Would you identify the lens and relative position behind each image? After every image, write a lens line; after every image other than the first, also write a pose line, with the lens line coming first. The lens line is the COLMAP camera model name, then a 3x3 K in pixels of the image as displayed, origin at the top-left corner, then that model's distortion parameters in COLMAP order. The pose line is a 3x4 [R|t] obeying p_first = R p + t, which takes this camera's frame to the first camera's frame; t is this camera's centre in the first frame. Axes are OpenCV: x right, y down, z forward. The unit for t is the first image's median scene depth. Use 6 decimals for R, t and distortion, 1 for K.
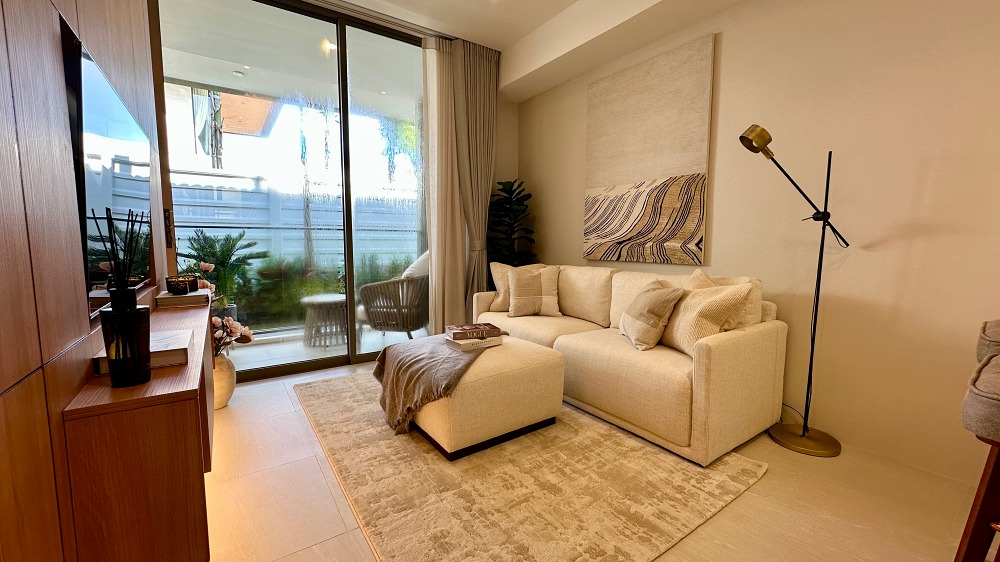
lens RADIAL K [[399.3, 0, 501.5], [0, 399.3, 281.4], [0, 0, 1]] dist [-0.001514, -0.000176]
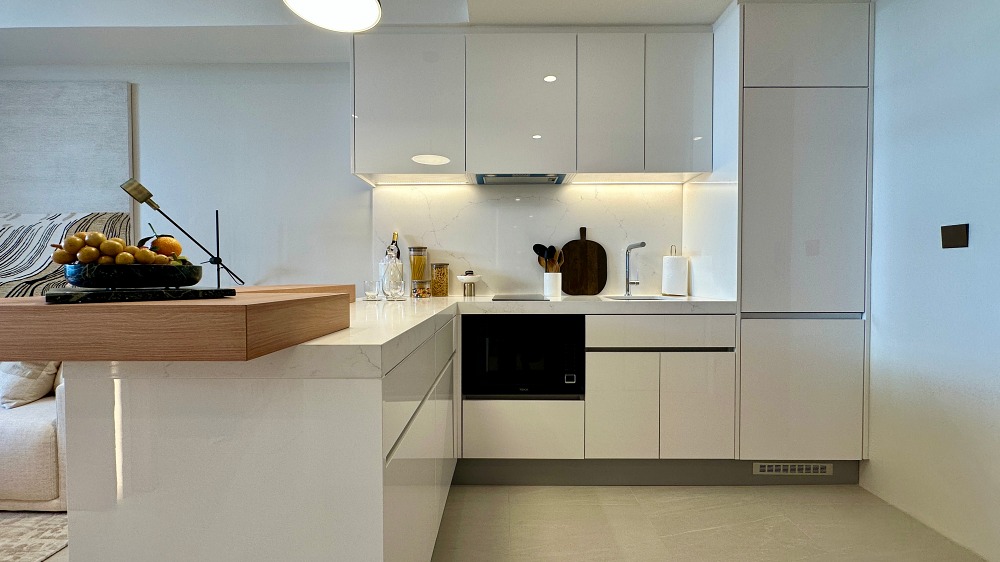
lens RADIAL K [[399.3, 0, 501.5], [0, 399.3, 281.4], [0, 0, 1]] dist [-0.001514, -0.000176]
pose [[0.580353, -0.016131, 0.814205, 0.208716], [0.081539, 0.995931, -0.038389, 0.014257], [-0.810273, 0.088669, 0.579307, -0.300588]]
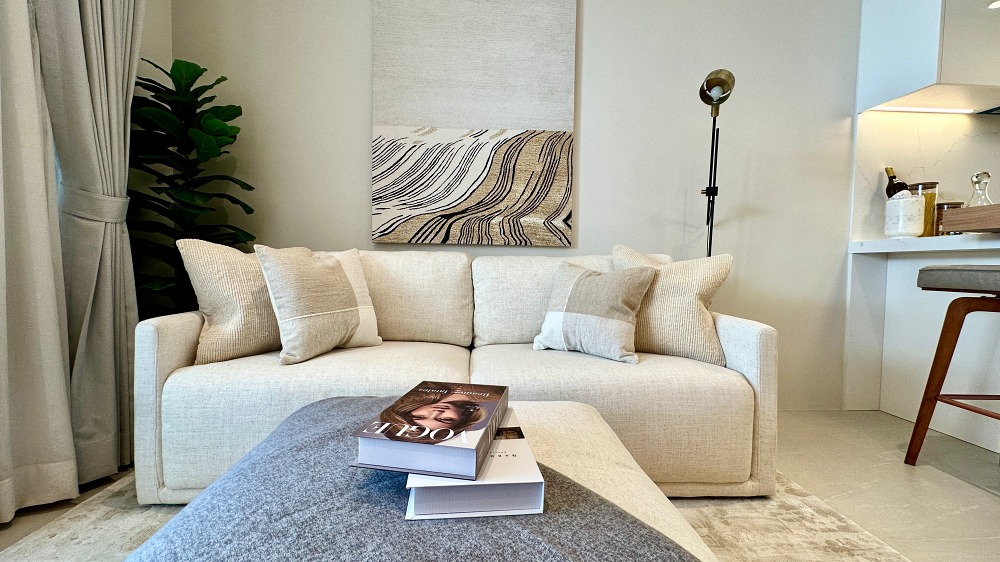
lens RADIAL K [[399.3, 0, 501.5], [0, 399.3, 281.4], [0, 0, 1]] dist [-0.001514, -0.000176]
pose [[0.524825, -0.027665, 0.850761, -0.236933], [0.070308, 0.997465, -0.010936, 0.025646], [-0.848302, 0.065555, 0.525439, 0.642607]]
